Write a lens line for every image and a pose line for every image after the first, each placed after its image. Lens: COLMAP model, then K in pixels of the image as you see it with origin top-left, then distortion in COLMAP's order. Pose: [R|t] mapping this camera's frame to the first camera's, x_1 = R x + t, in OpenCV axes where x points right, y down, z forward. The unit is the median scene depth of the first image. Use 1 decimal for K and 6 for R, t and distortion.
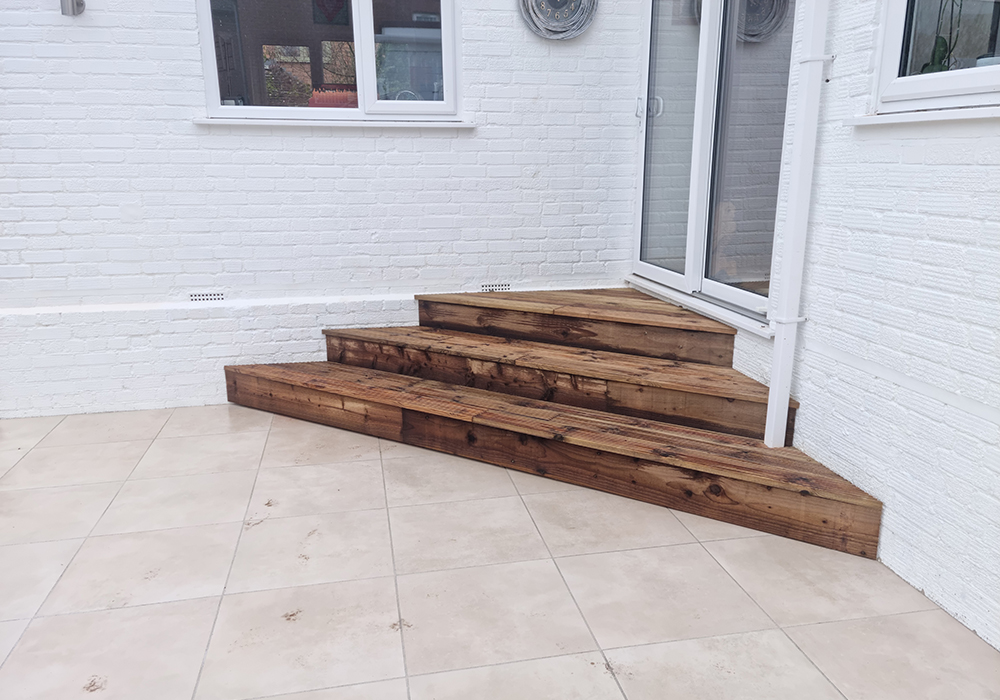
lens RADIAL K [[787.3, 0, 506.8], [0, 787.3, 372.9], [0, 0, 1]] dist [0.109632, -0.117615]
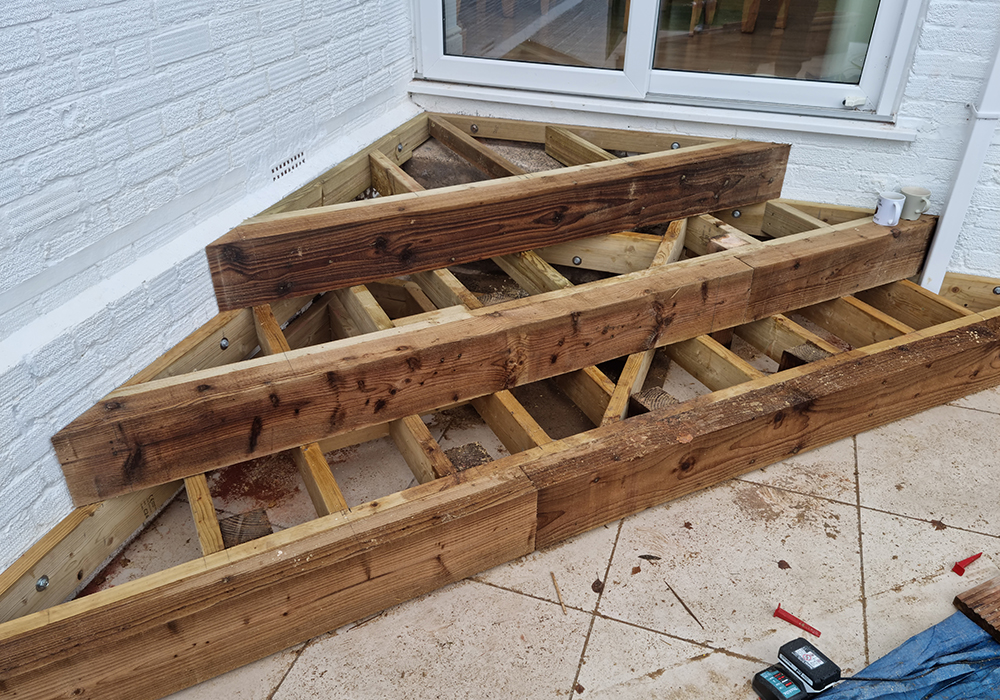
lens RADIAL K [[787.3, 0, 505.0], [0, 787.3, 352.7], [0, 0, 1]] dist [0.109632, -0.117615]
pose [[0.499847, -0.452329, 0.738614, -0.400093], [0.210376, 0.890659, 0.403073, -0.195596], [-0.840176, -0.046088, 0.540353, 0.696314]]
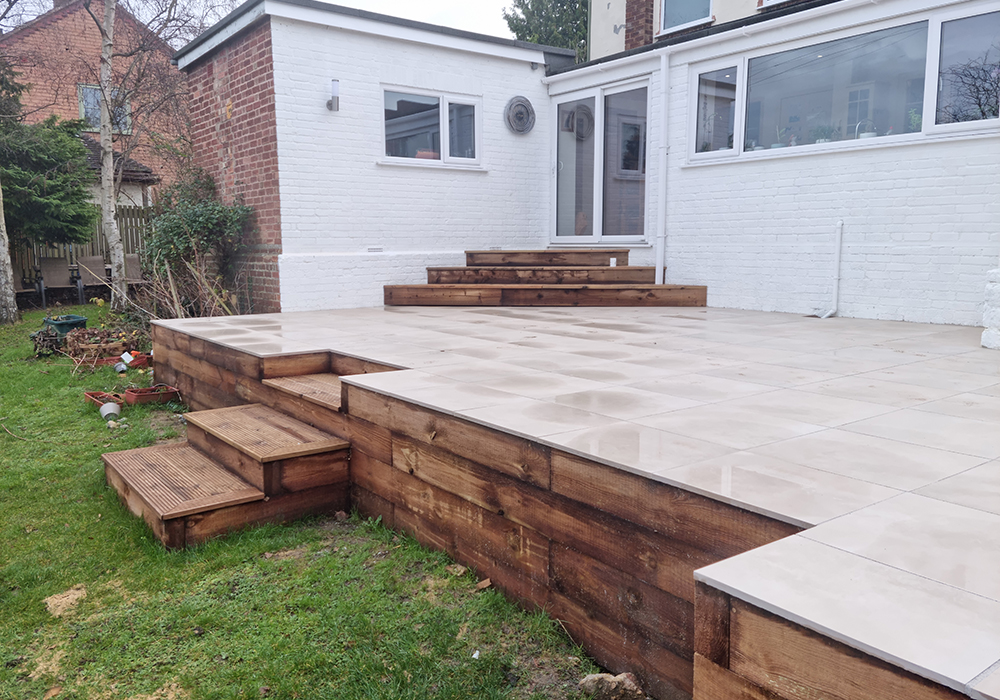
lens RADIAL K [[787.3, 0, 494.6], [0, 787.3, 331.4], [0, 0, 1]] dist [0.109632, -0.117615]
pose [[0.903929, -0.048539, 0.424920, -0.984952], [0.111401, 0.985964, -0.124354, 0.390152], [-0.412920, 0.159743, 0.896649, -0.855653]]
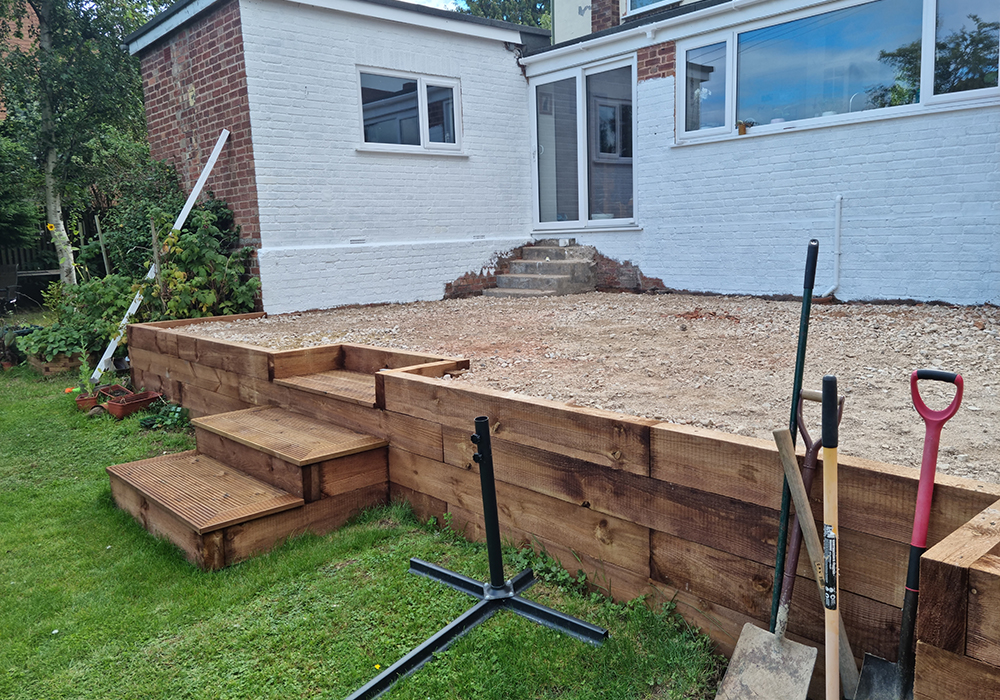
lens RADIAL K [[787.3, 0, 503.8], [0, 787.3, 344.9], [0, 0, 1]] dist [0.109632, -0.117615]
pose [[0.864570, -0.095637, 0.493327, -1.061786], [0.160697, 0.982790, -0.091102, 0.380346], [-0.476124, 0.158040, 0.865060, -0.751499]]
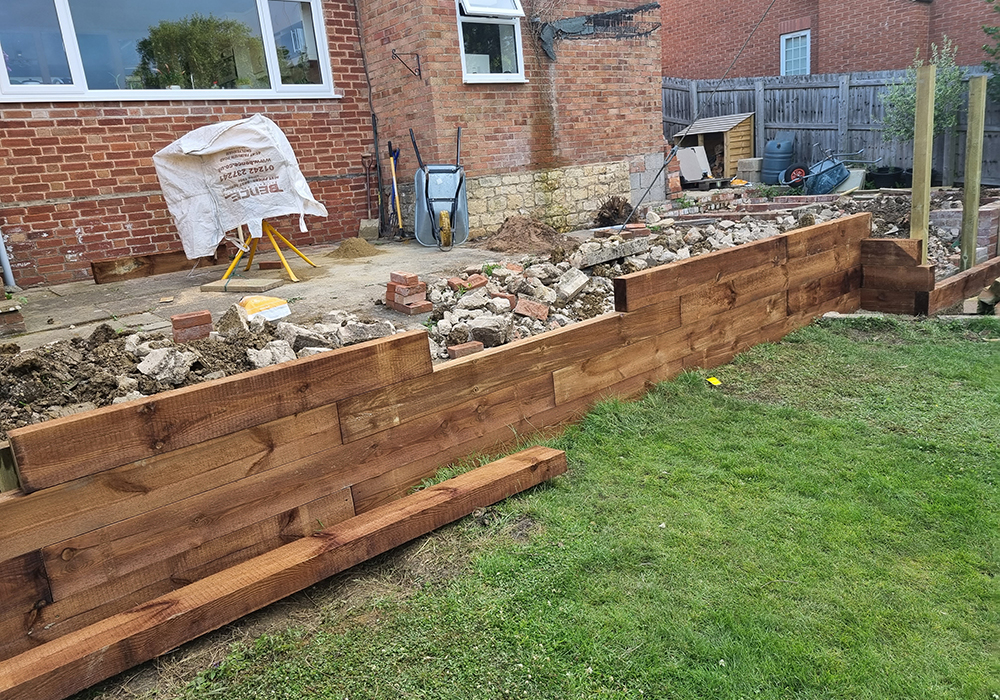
lens RADIAL K [[749.0, 0, 498.2], [0, 749.0, 356.2], [0, 0, 1]] dist [0.046538, -0.023485]
pose [[-0.486006, -0.165912, 0.858063, -1.464900], [0.320666, 0.879486, 0.351679, 0.020172], [-0.813002, 0.446070, -0.374233, 0.614168]]
